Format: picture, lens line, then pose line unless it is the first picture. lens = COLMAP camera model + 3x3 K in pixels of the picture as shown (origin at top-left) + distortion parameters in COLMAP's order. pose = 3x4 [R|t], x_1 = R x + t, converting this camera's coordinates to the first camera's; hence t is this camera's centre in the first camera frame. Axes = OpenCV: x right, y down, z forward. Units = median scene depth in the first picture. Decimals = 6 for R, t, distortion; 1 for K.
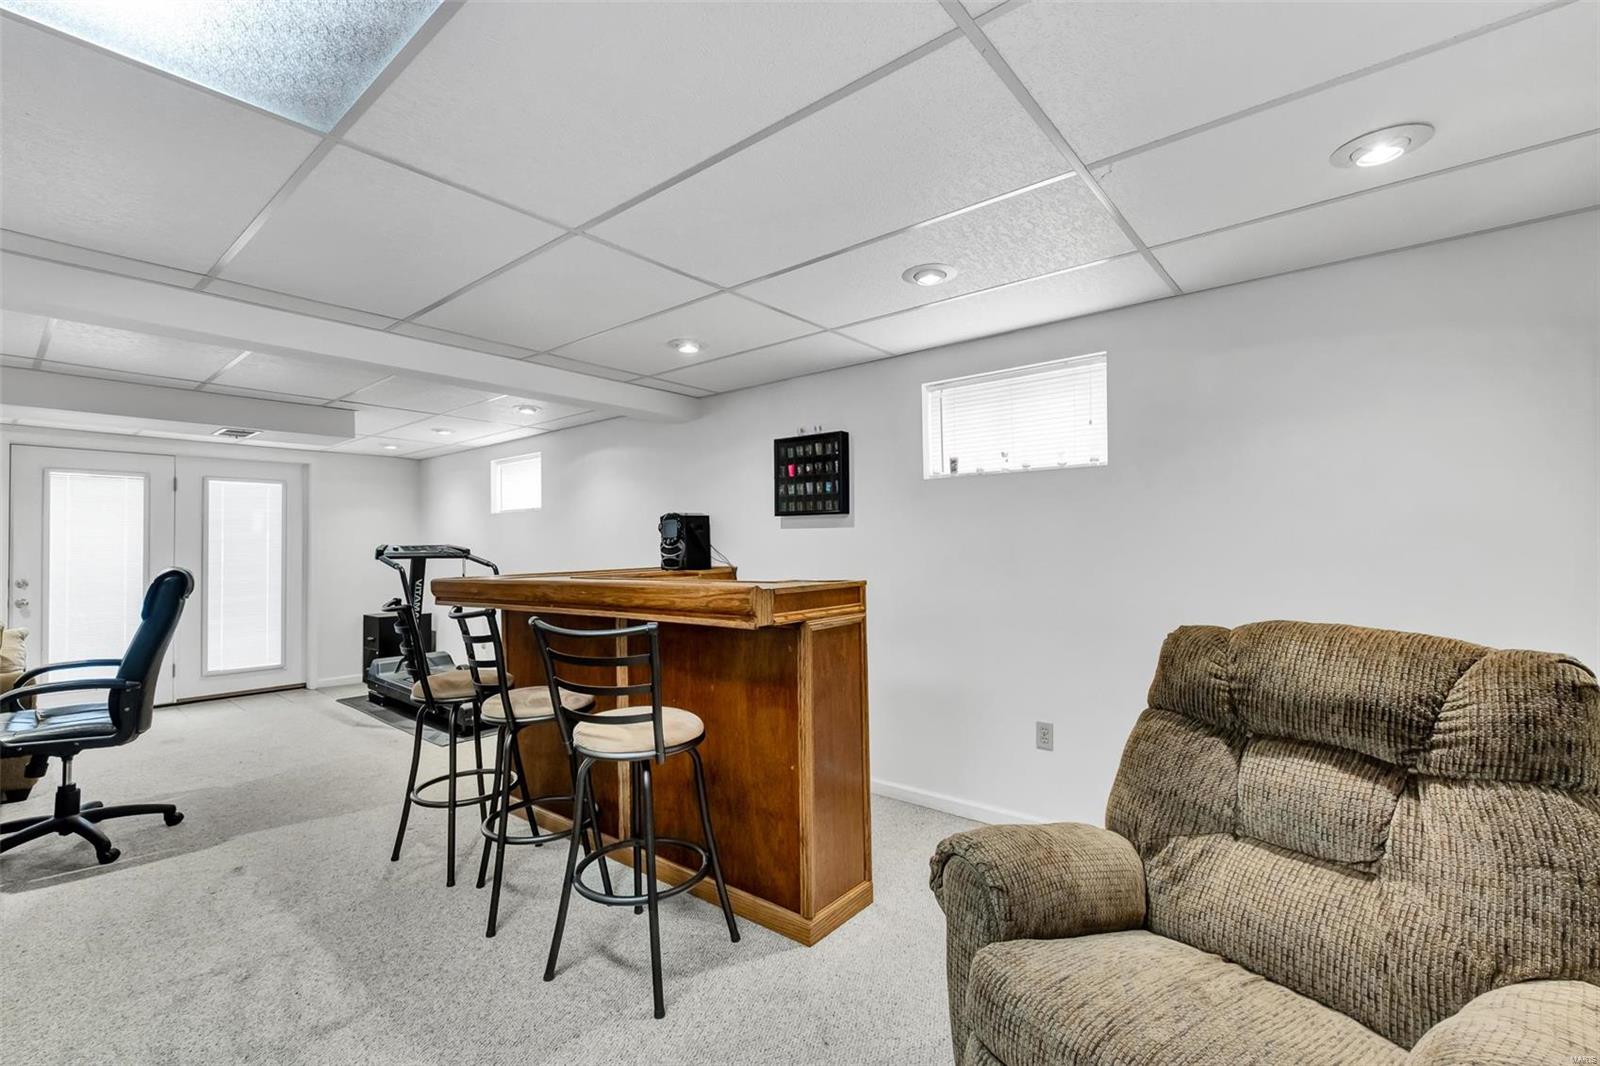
lens RADIAL K [[691.8, 0, 794.1], [0, 691.8, 531.6], [0, 0, 1]] dist [-0.002312, -0.000778]
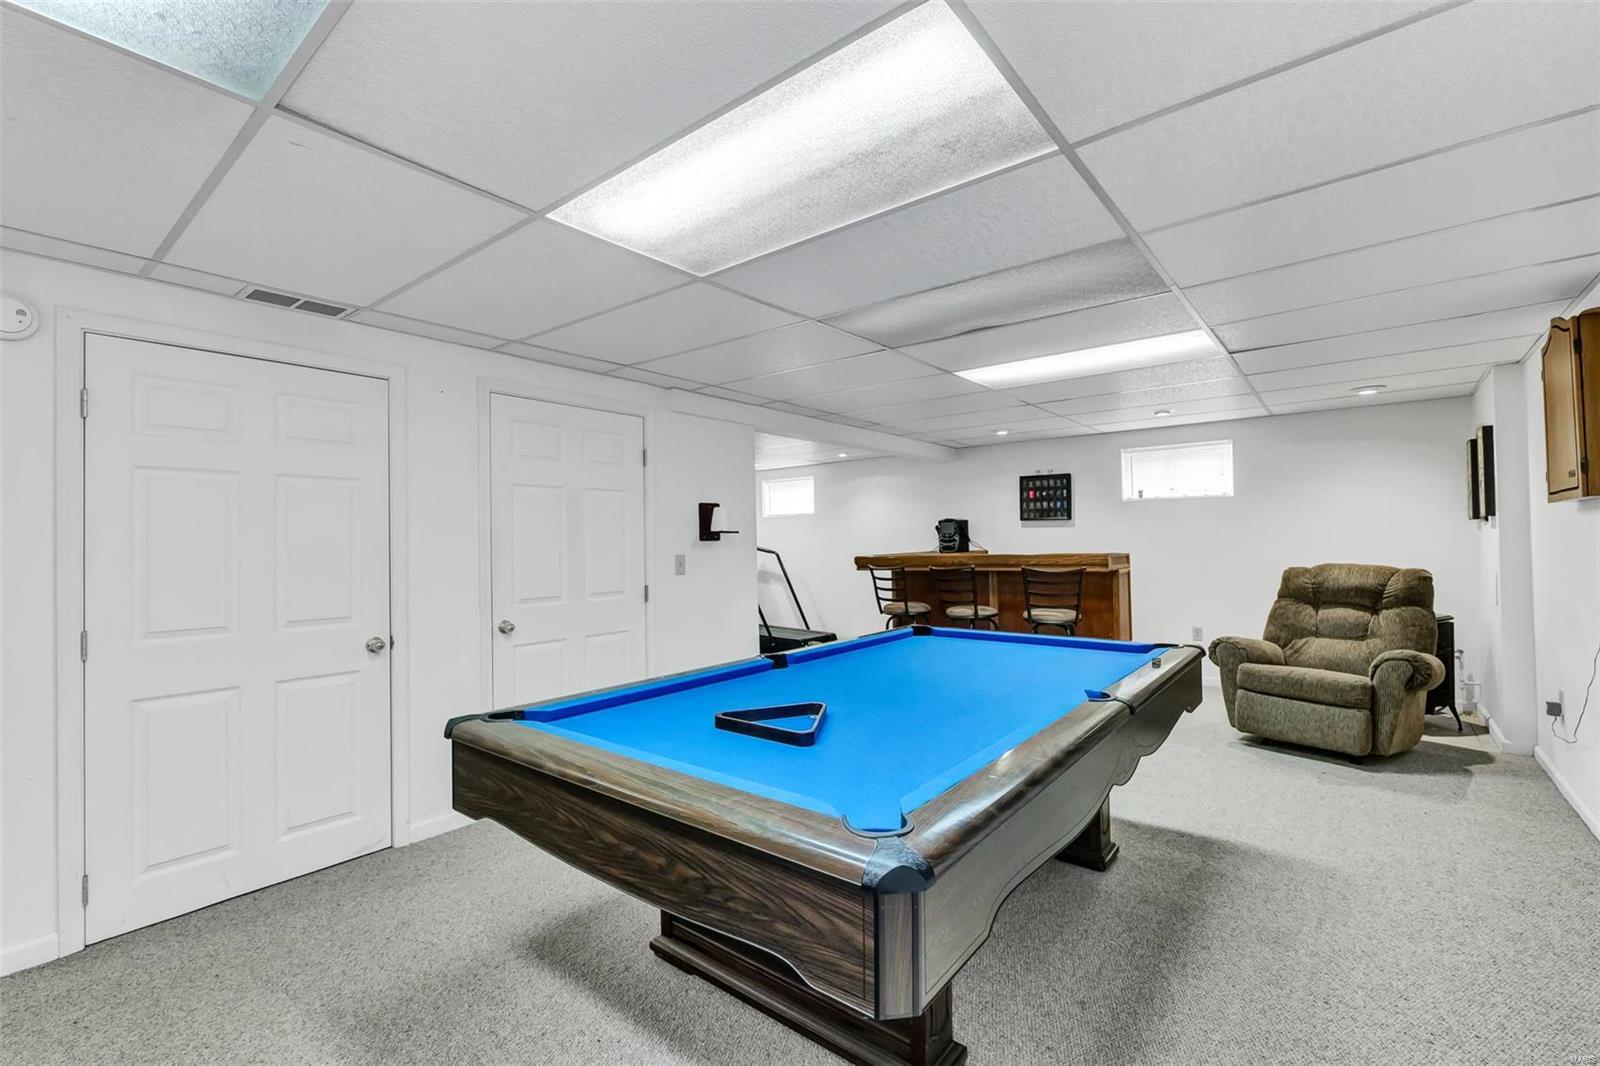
lens RADIAL K [[691.8, 0, 794.1], [0, 691.8, 531.6], [0, 0, 1]] dist [-0.002312, -0.000778]
pose [[0.999971, -0.002526, 0.007236, -0.840046], [0.002481, 0.999978, 0.006214, -0.010310], [-0.007252, -0.006196, 0.999955, -1.002074]]
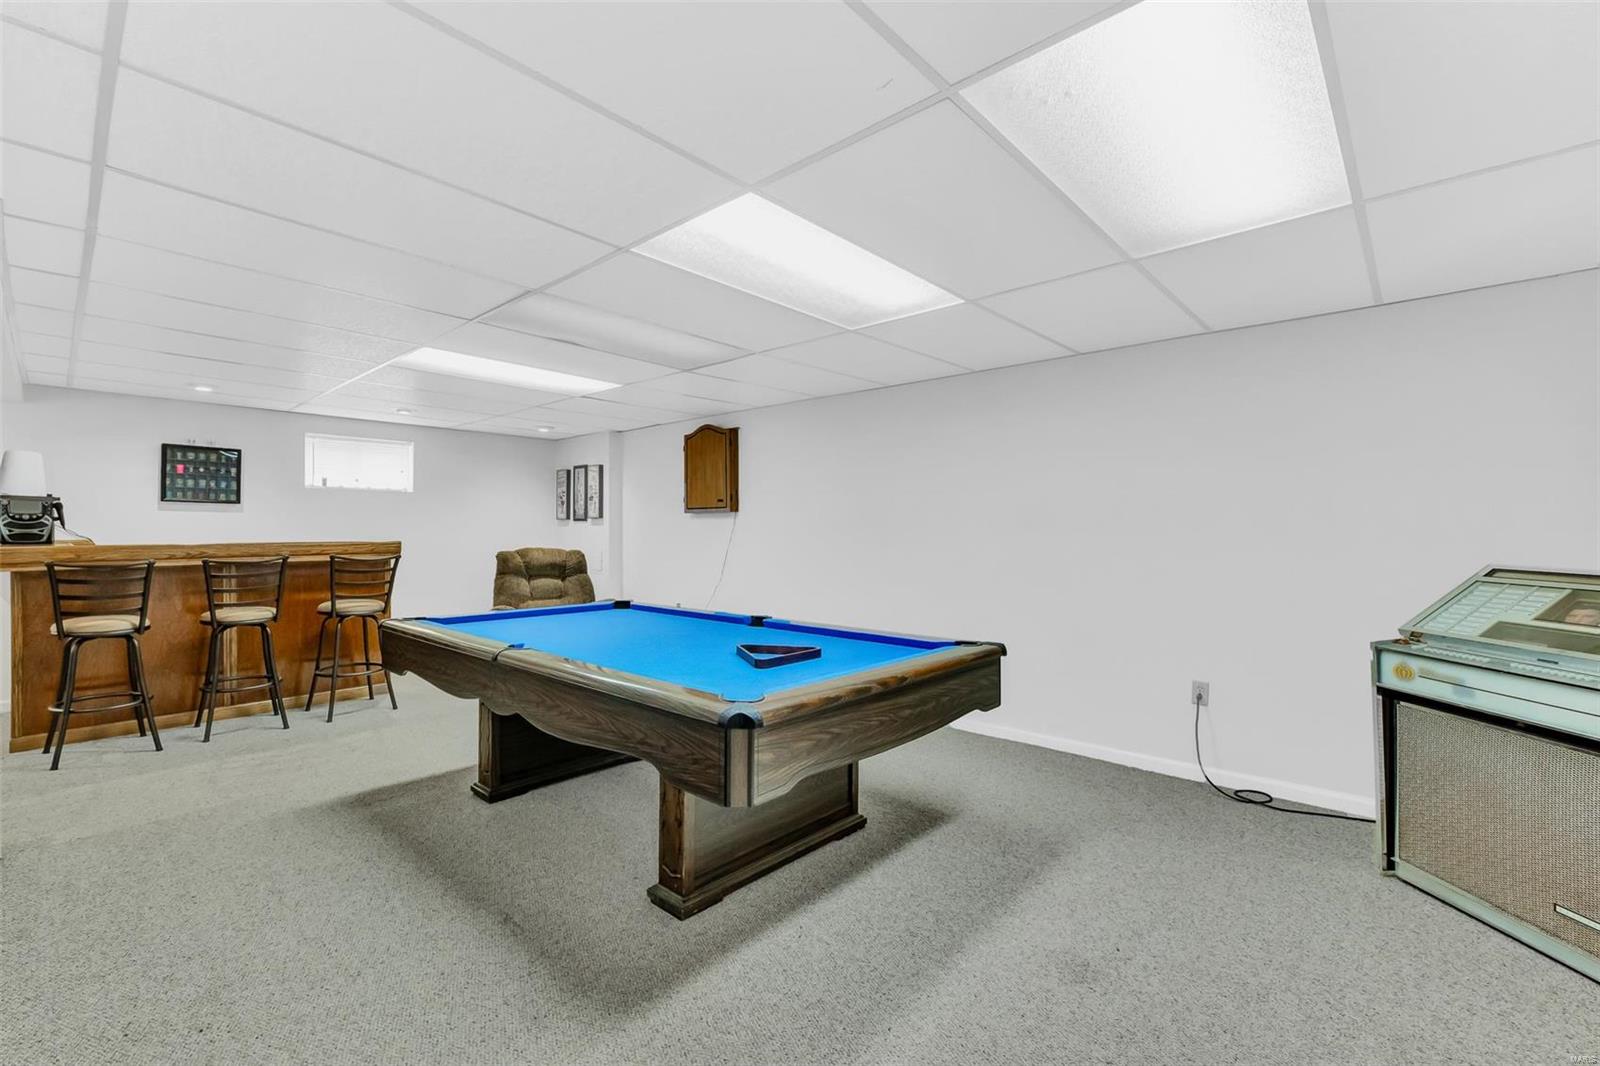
lens RADIAL K [[691.8, 0, 794.1], [0, 691.8, 531.6], [0, 0, 1]] dist [-0.002312, -0.000778]
pose [[0.055761, 0.012261, 0.998369, -1.776091], [-0.025771, 0.999609, -0.010836, 0.026325], [-0.998111, -0.025125, 0.056055, -0.396062]]
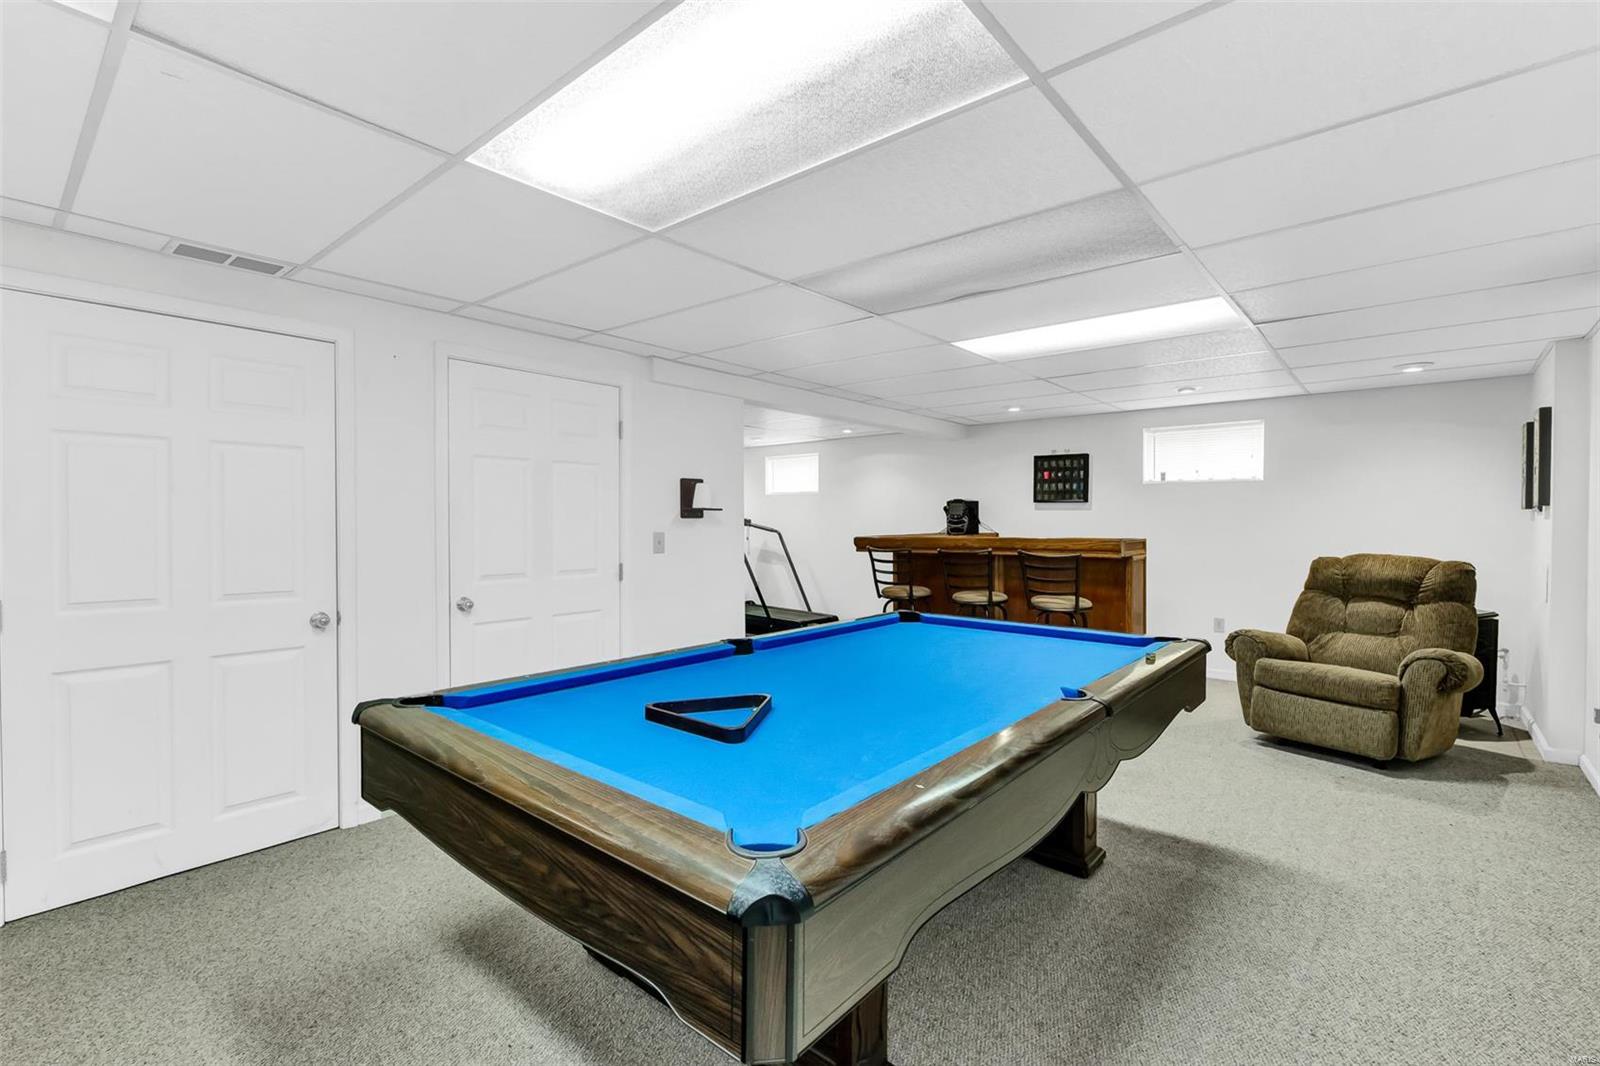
lens RADIAL K [[707.5, 0, 782.4], [0, 707.5, 531.8], [0, 0, 1]] dist [-0.002820, -0.000452]
pose [[0.999399, 0.014966, -0.031260, -0.793697], [-0.013802, 0.999216, 0.037117, -0.010356], [0.031791, -0.036663, 0.998822, -0.973045]]
